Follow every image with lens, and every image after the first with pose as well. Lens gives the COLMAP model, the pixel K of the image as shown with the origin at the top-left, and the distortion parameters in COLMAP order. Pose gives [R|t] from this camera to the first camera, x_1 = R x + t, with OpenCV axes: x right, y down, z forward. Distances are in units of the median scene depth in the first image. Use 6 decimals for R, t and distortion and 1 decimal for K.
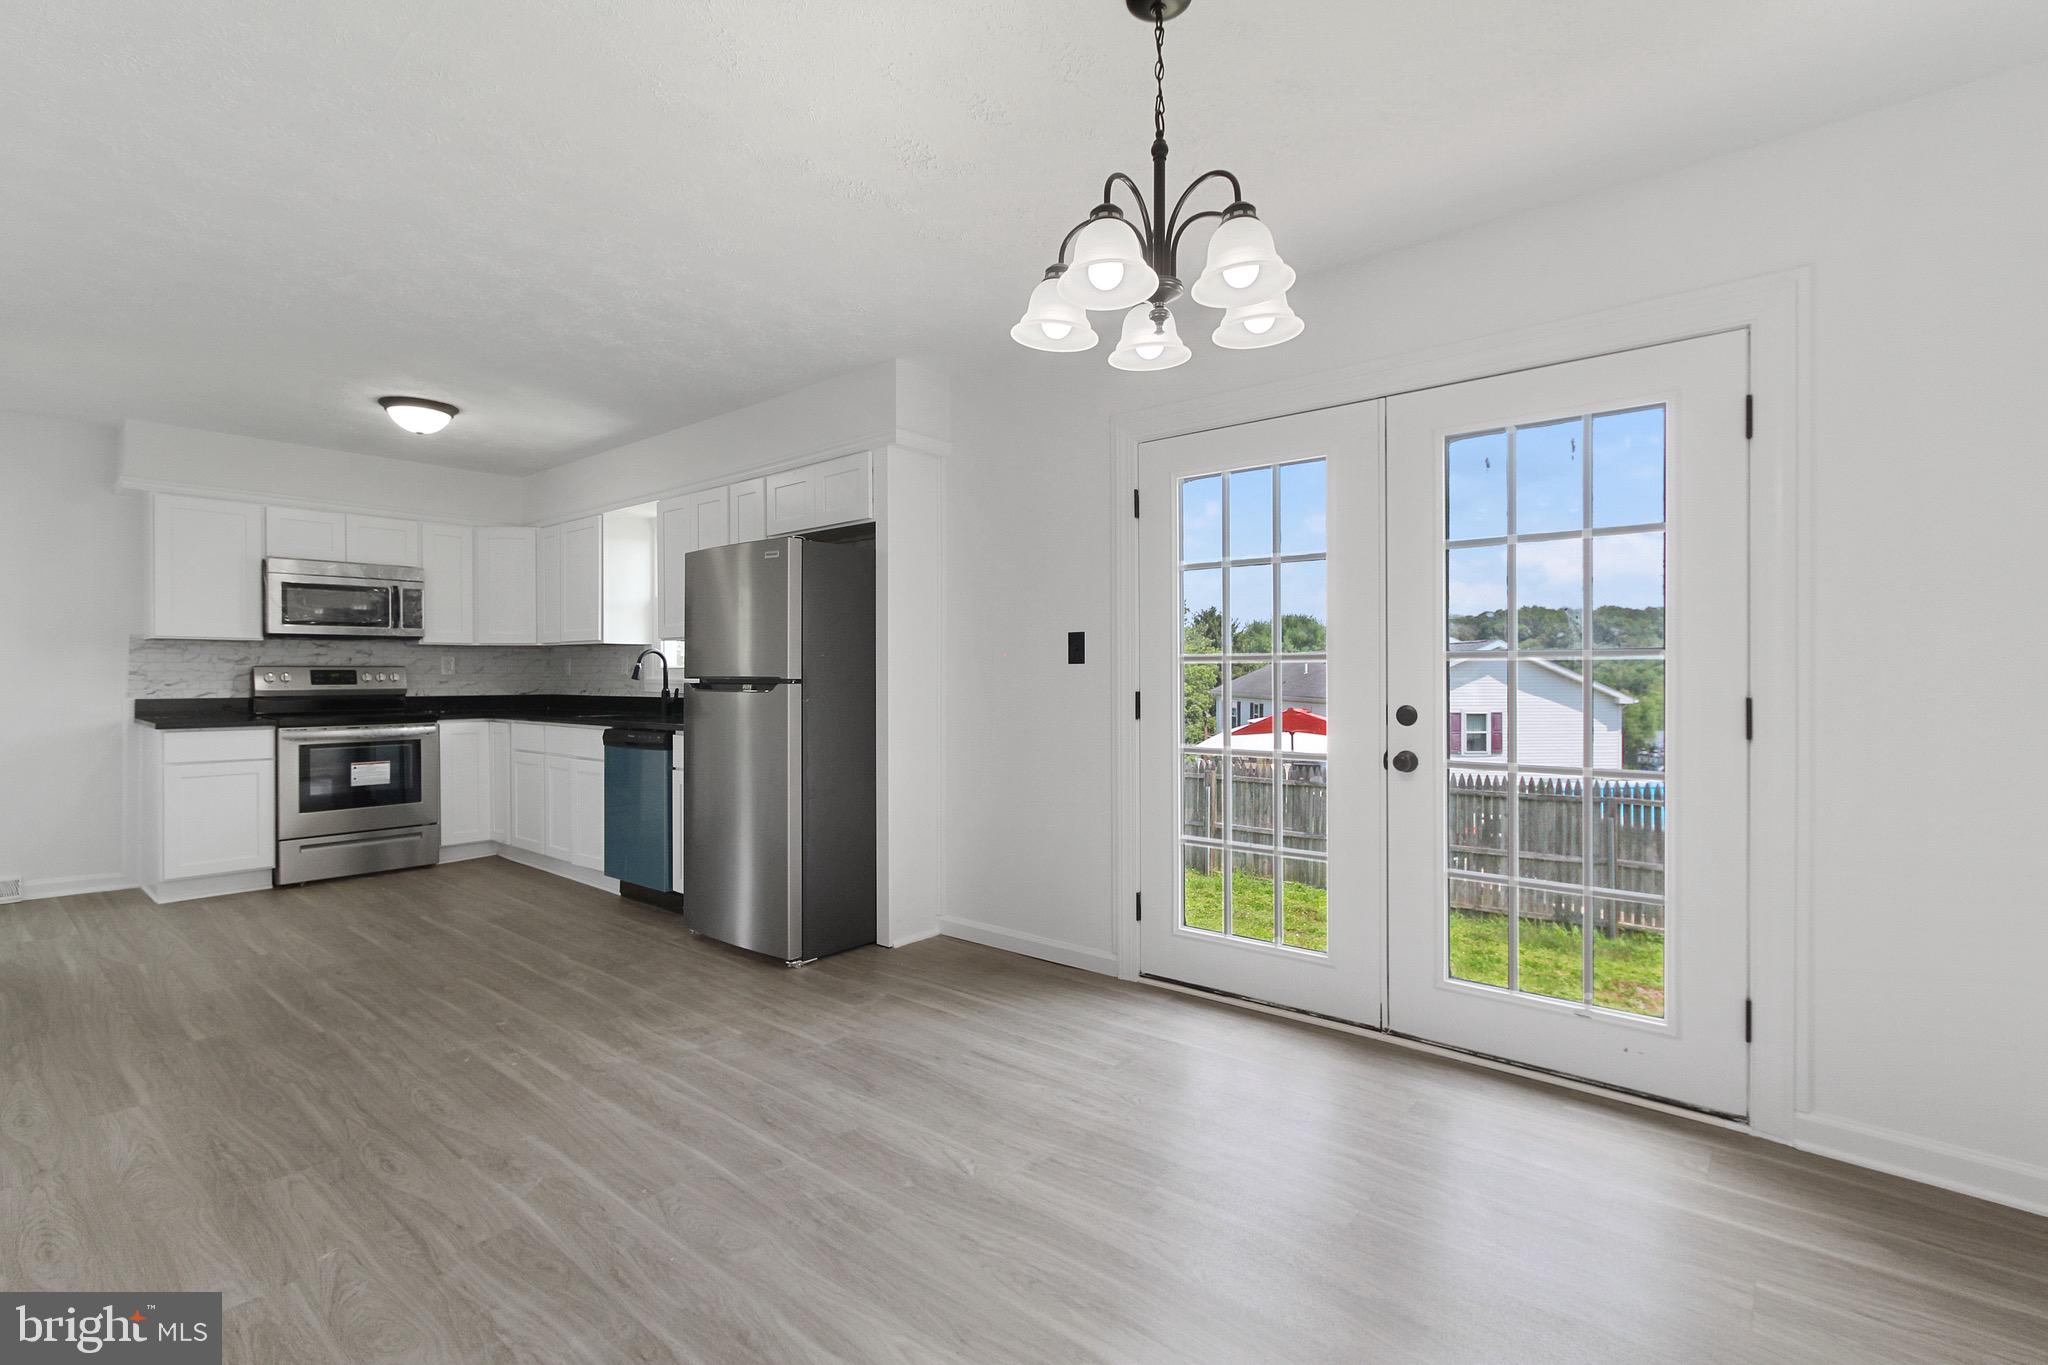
lens RADIAL K [[944.5, 0, 1035.8], [0, 944.5, 673.9], [0, 0, 1]] dist [-0.006539, 0.004571]
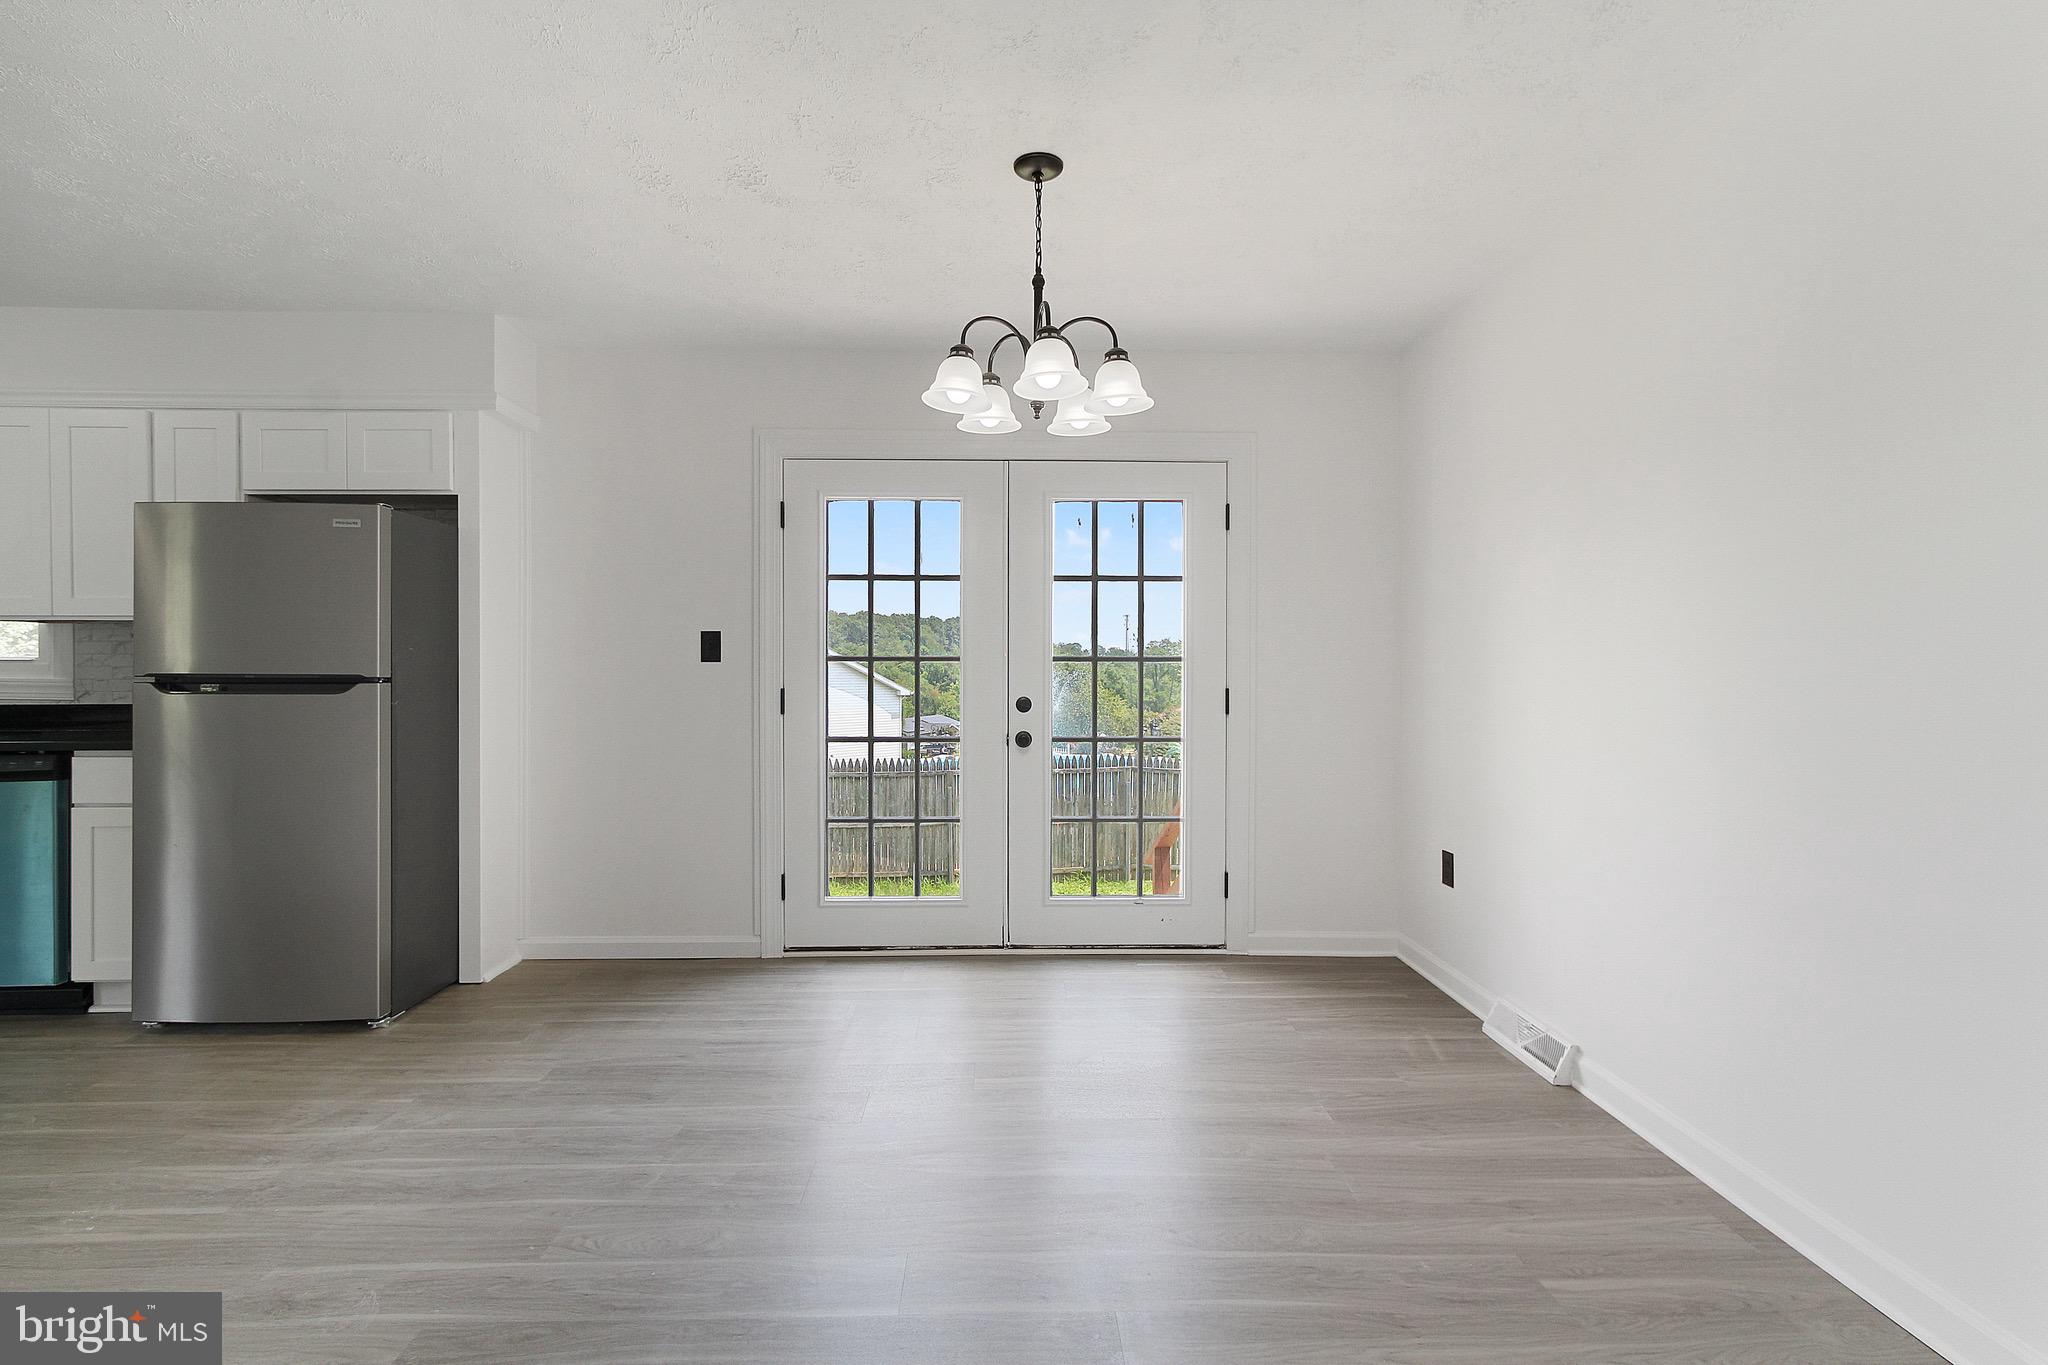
lens RADIAL K [[944.5, 0, 1035.8], [0, 944.5, 673.9], [0, 0, 1]] dist [-0.006539, 0.004571]
pose [[0.738732, 0.000573, 0.674000, -0.472695], [-0.004293, 0.999983, 0.003855, -0.004122], [-0.673986, -0.005741, 0.738722, 0.008560]]
